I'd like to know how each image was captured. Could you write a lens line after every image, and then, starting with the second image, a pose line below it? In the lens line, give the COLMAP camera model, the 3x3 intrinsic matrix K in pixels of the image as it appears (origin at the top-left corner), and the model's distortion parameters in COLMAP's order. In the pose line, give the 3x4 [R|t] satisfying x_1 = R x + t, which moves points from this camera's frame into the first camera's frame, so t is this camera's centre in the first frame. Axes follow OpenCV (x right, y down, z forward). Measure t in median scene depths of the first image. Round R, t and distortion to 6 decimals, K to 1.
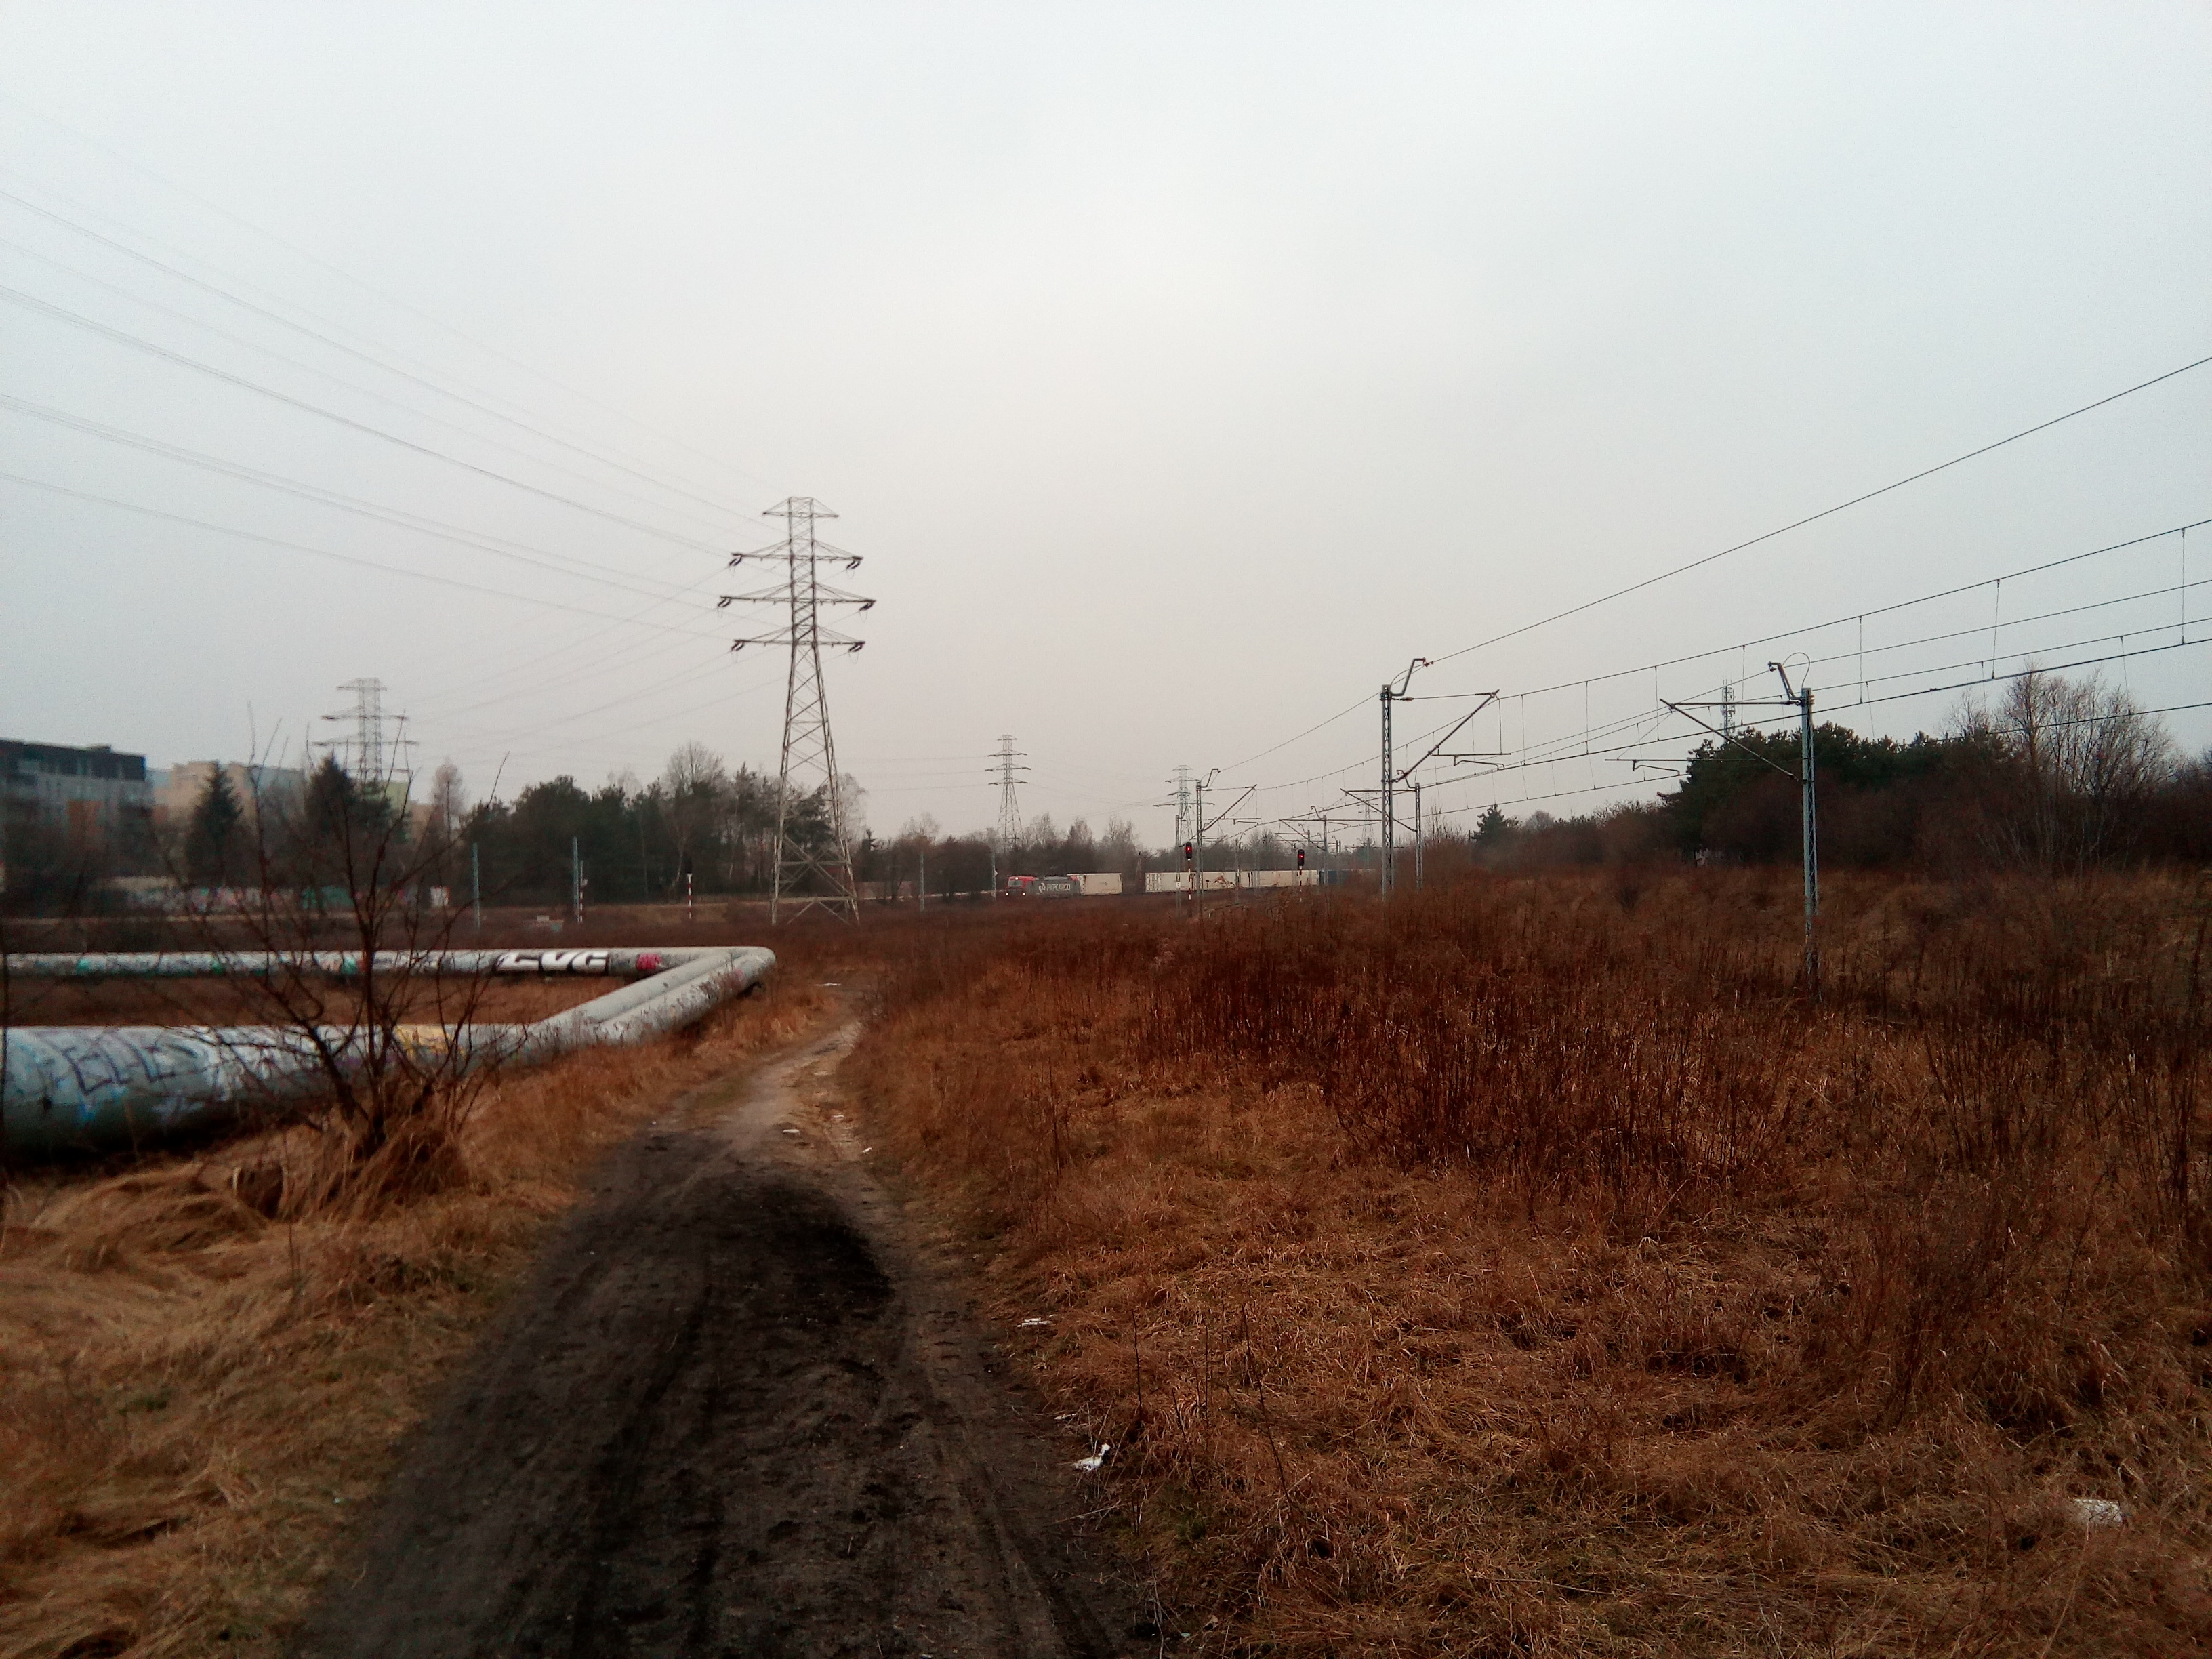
lens RADIAL K [[1743.0, 0, 1126.4], [0, 1743.0, 872.6], [0, 0, 1]] dist [0.094180, -0.147393]
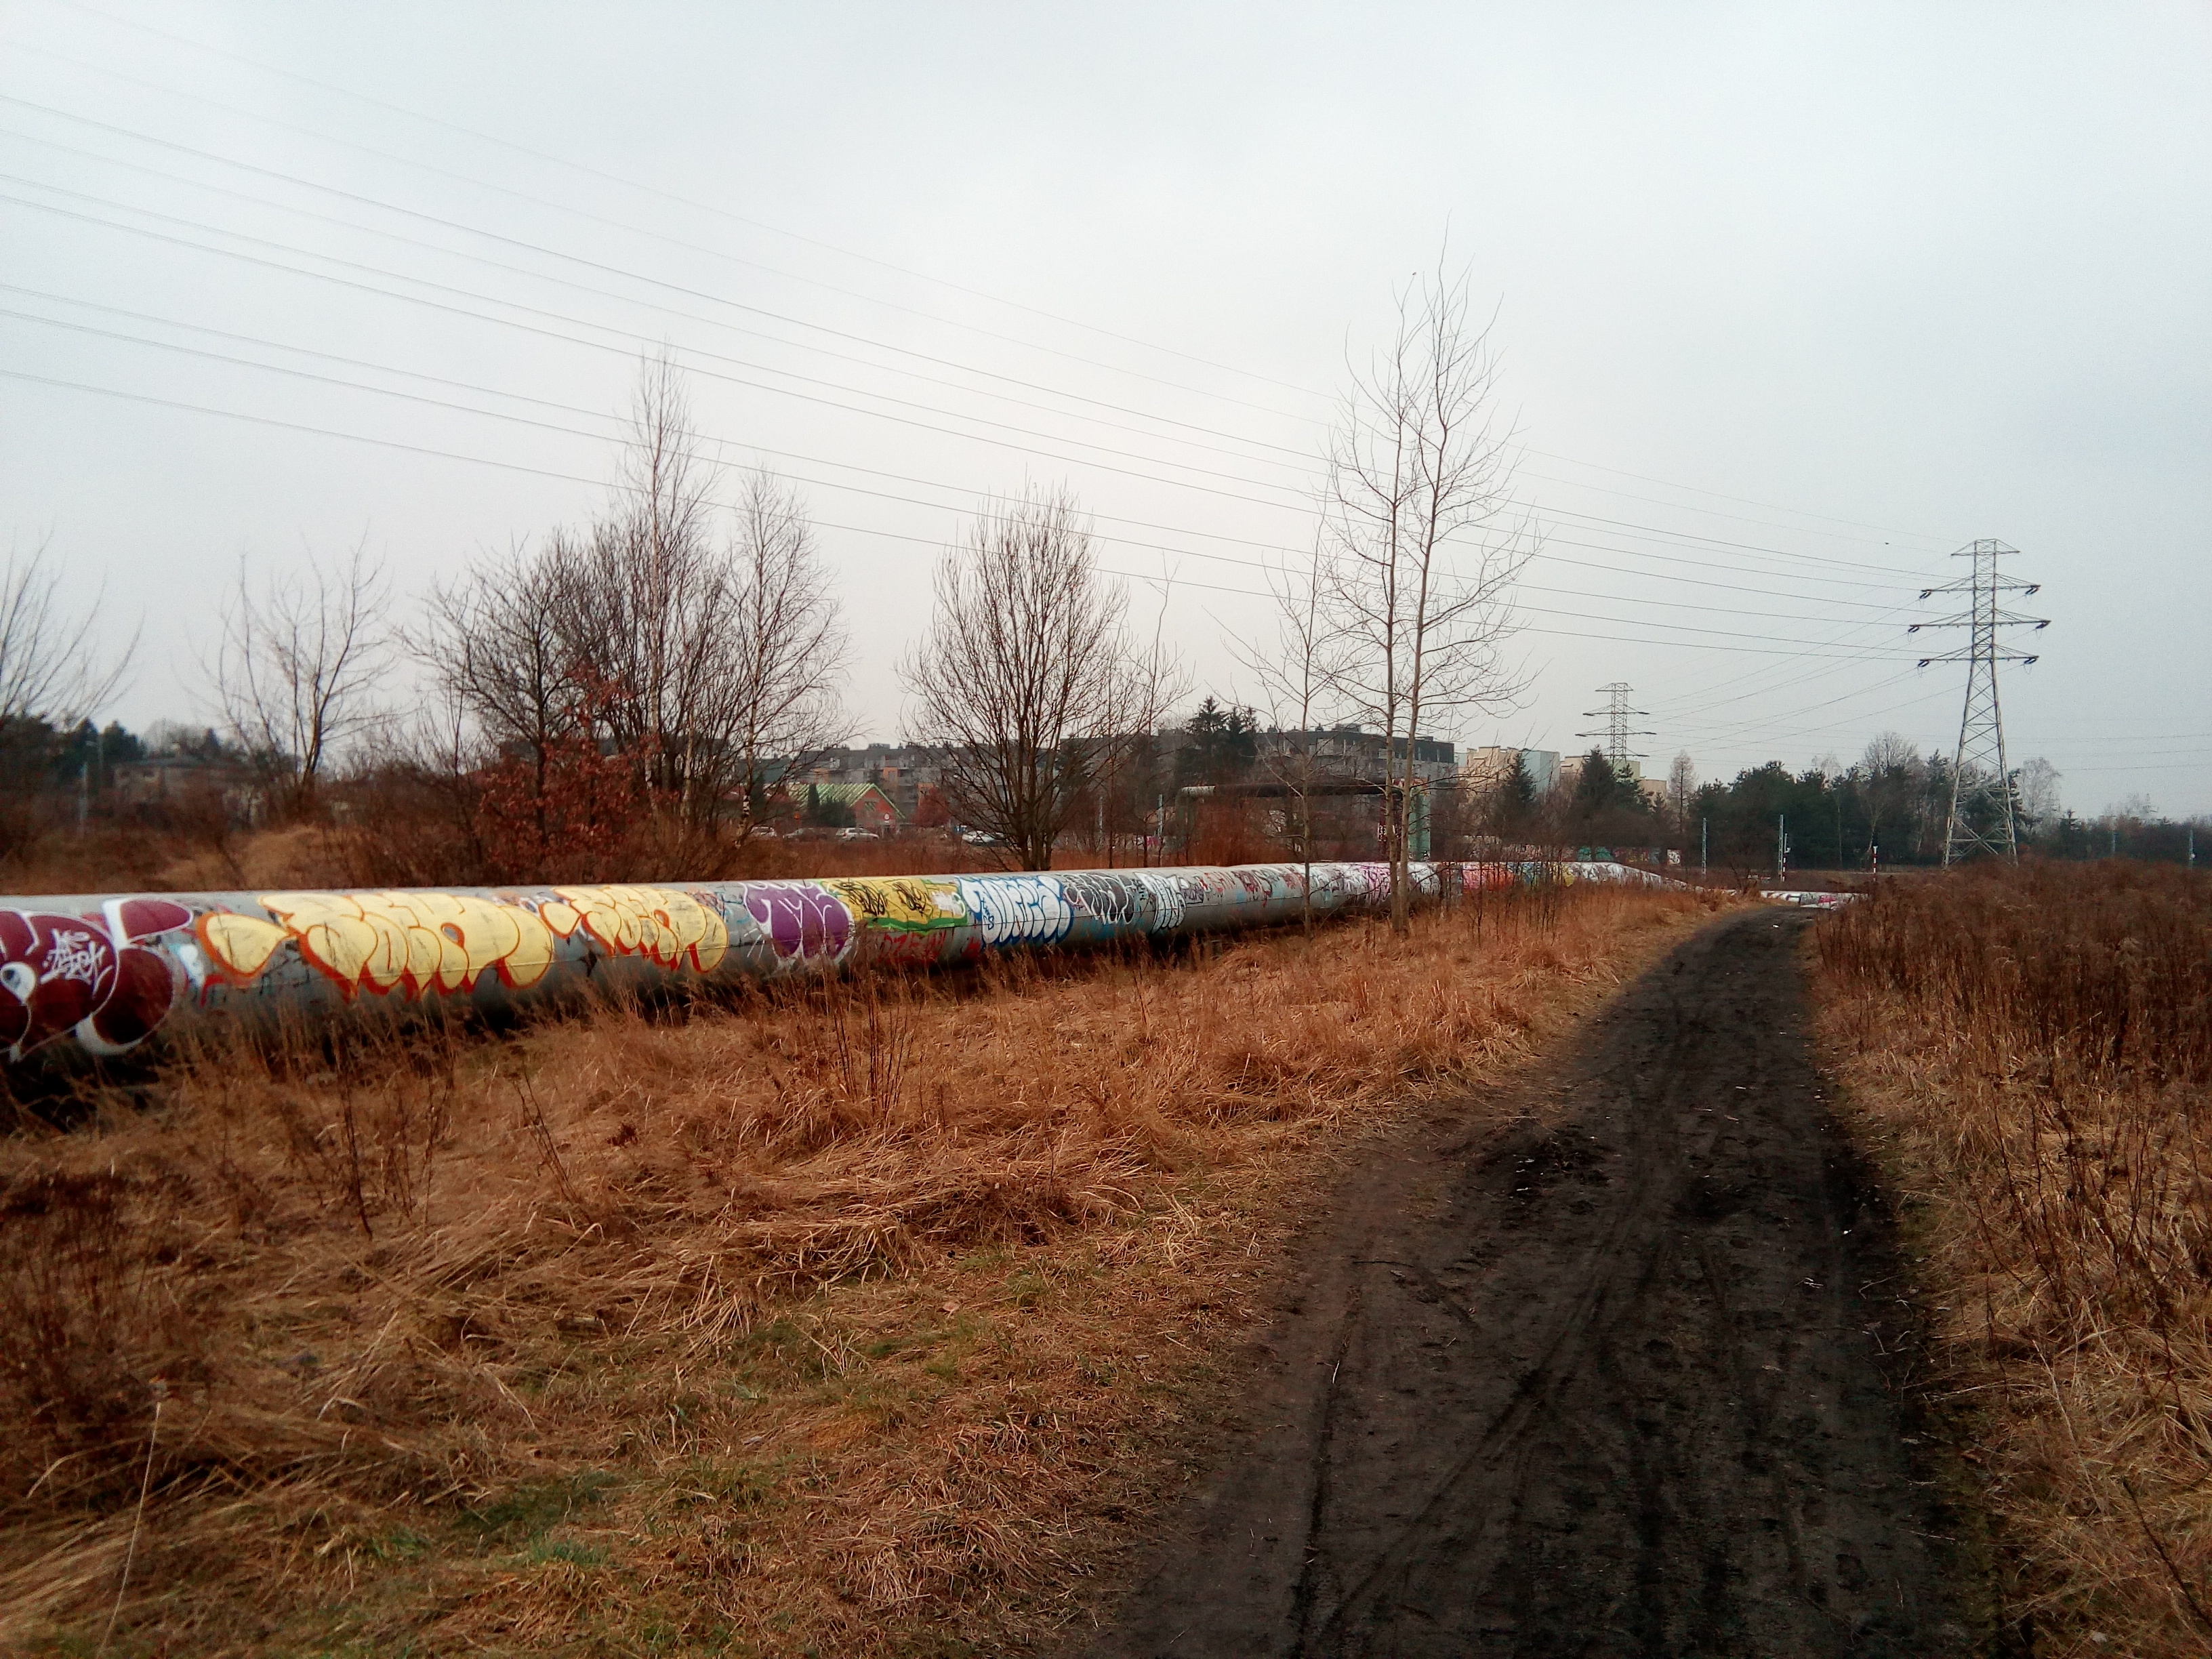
lens RADIAL K [[1743.0, 0, 1126.4], [0, 1743.0, 872.6], [0, 0, 1]] dist [0.094180, -0.147393]
pose [[0.790685, 0.044449, -0.610608, 0.088088], [-0.033234, 0.999007, 0.029687, -0.000014], [0.611321, -0.003180, 0.791377, -0.288064]]
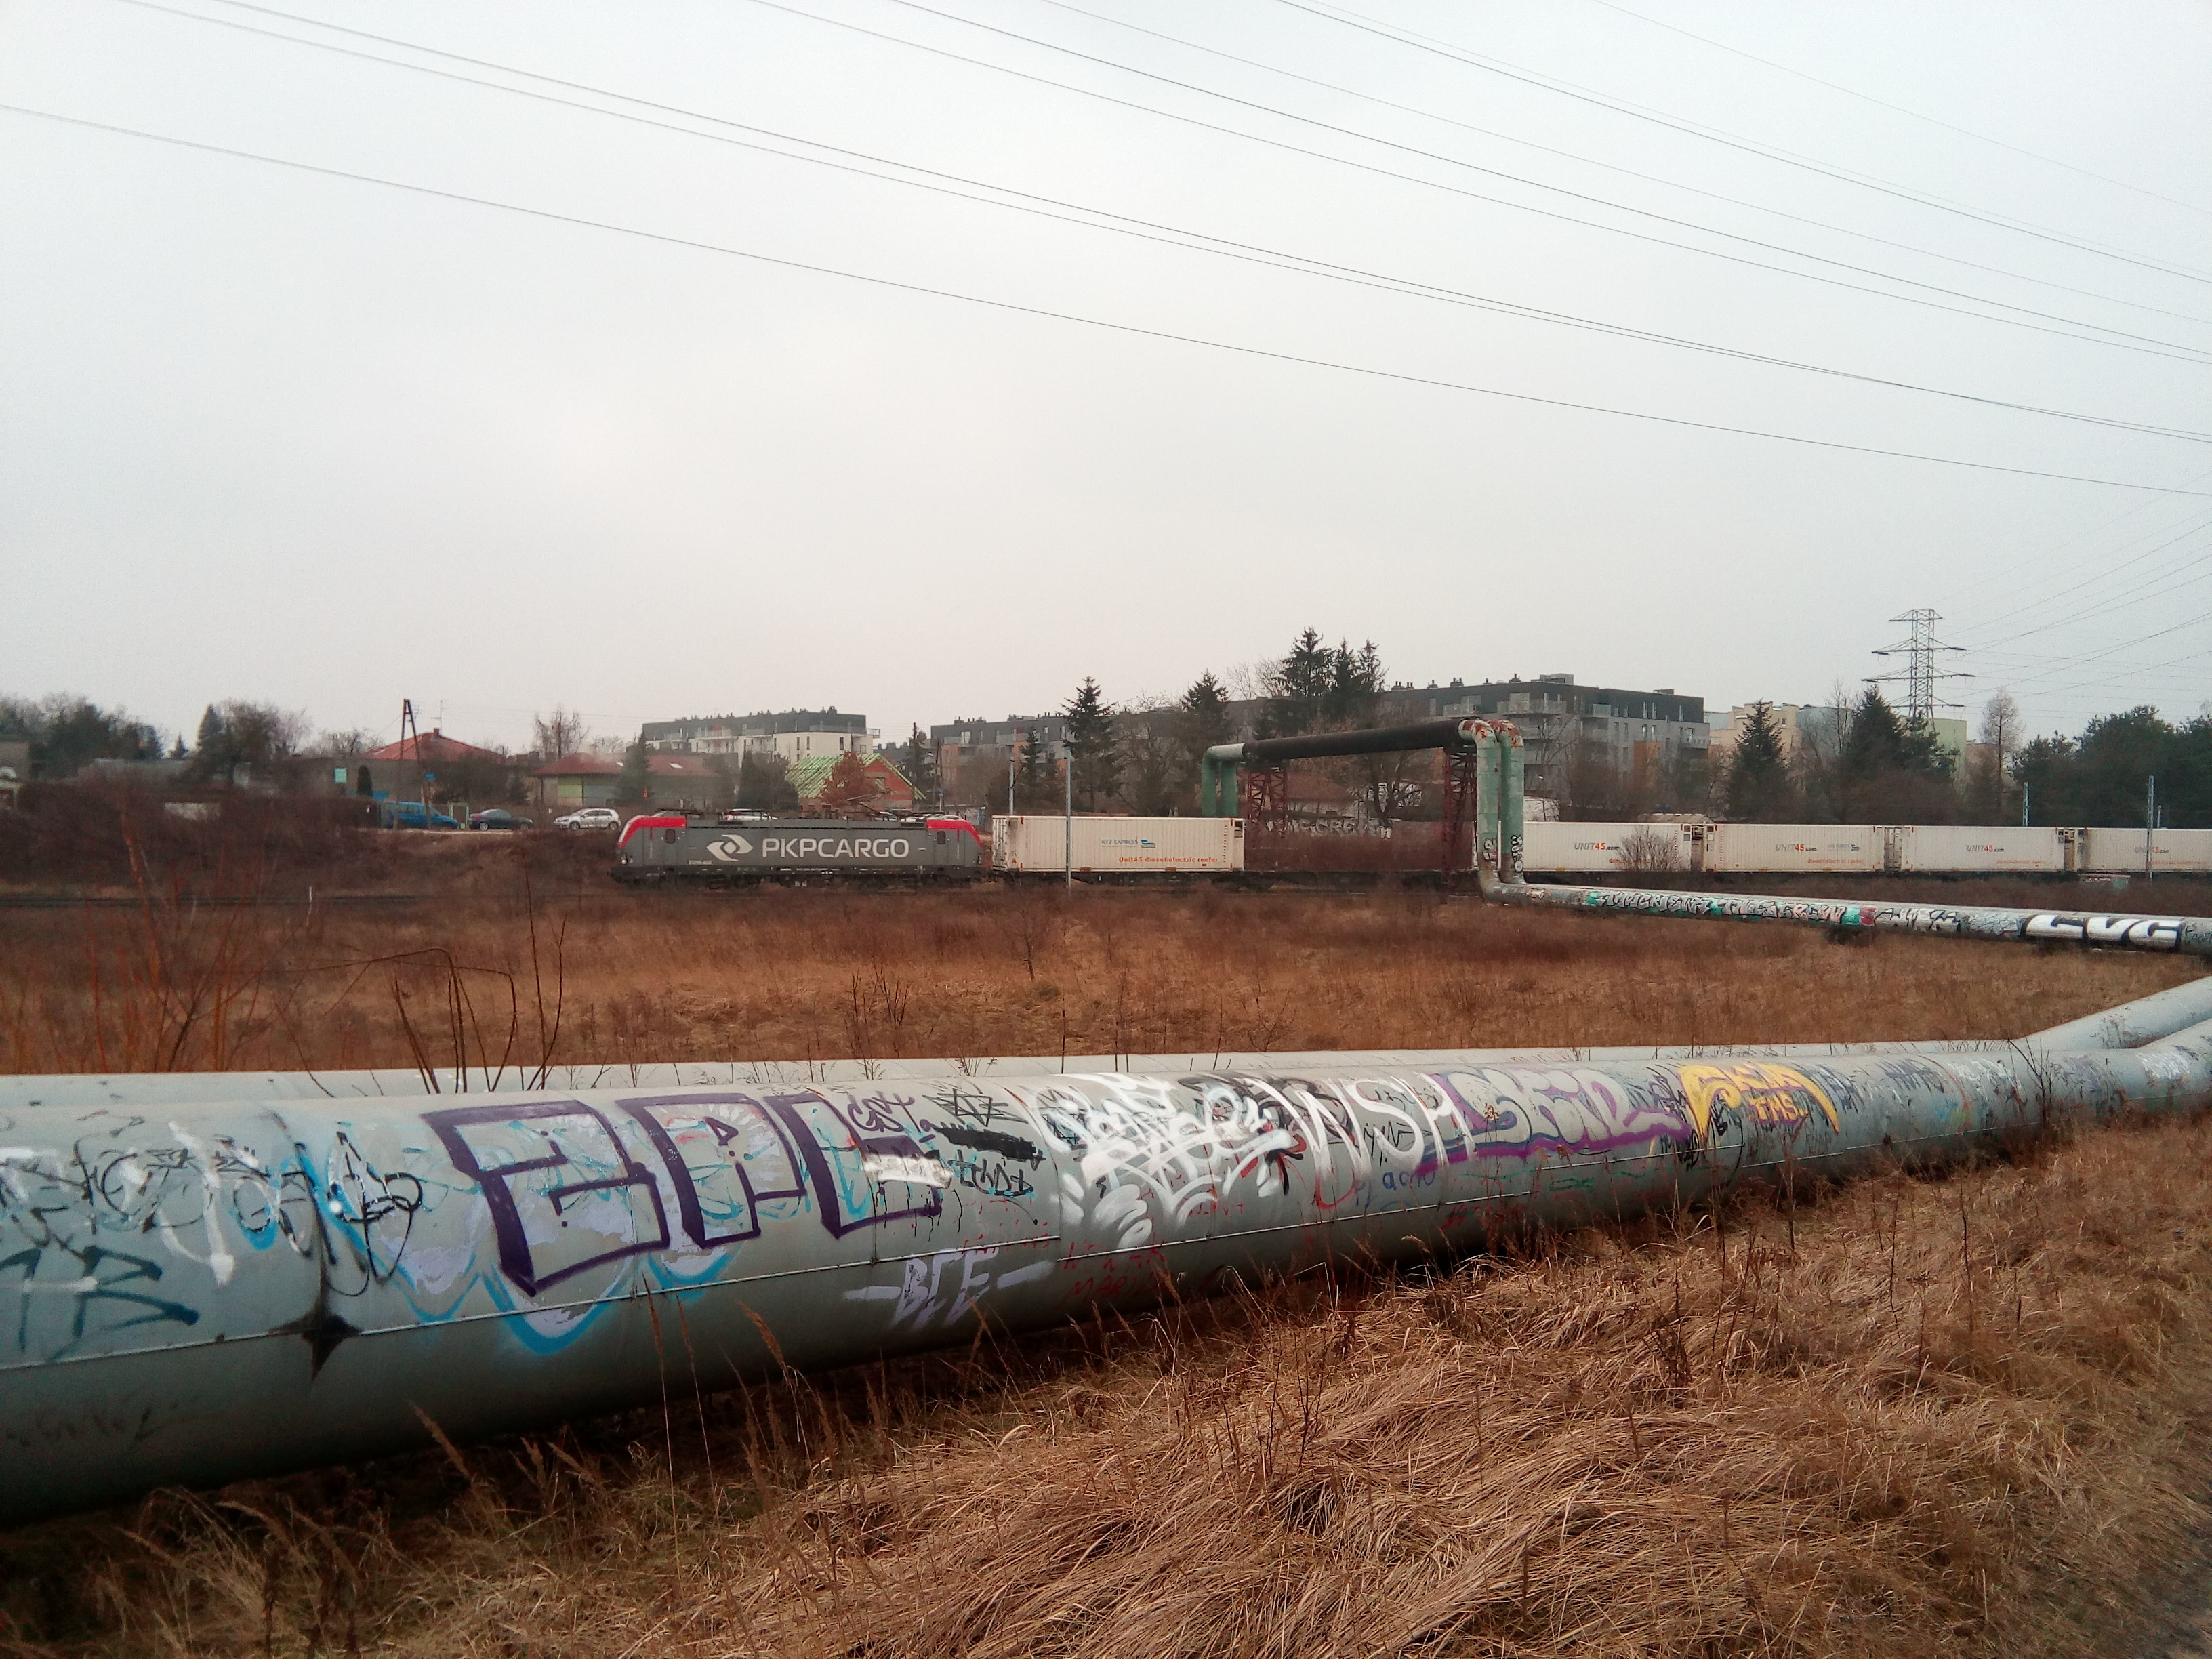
lens RADIAL K [[1743.0, 0, 1126.4], [0, 1743.0, 872.6], [0, 0, 1]] dist [0.094180, -0.147393]
pose [[0.673281, 0.046805, -0.737903, -0.018083], [-0.023195, 0.998840, 0.042192, 0.001276], [0.739022, -0.011291, 0.673586, 0.068323]]
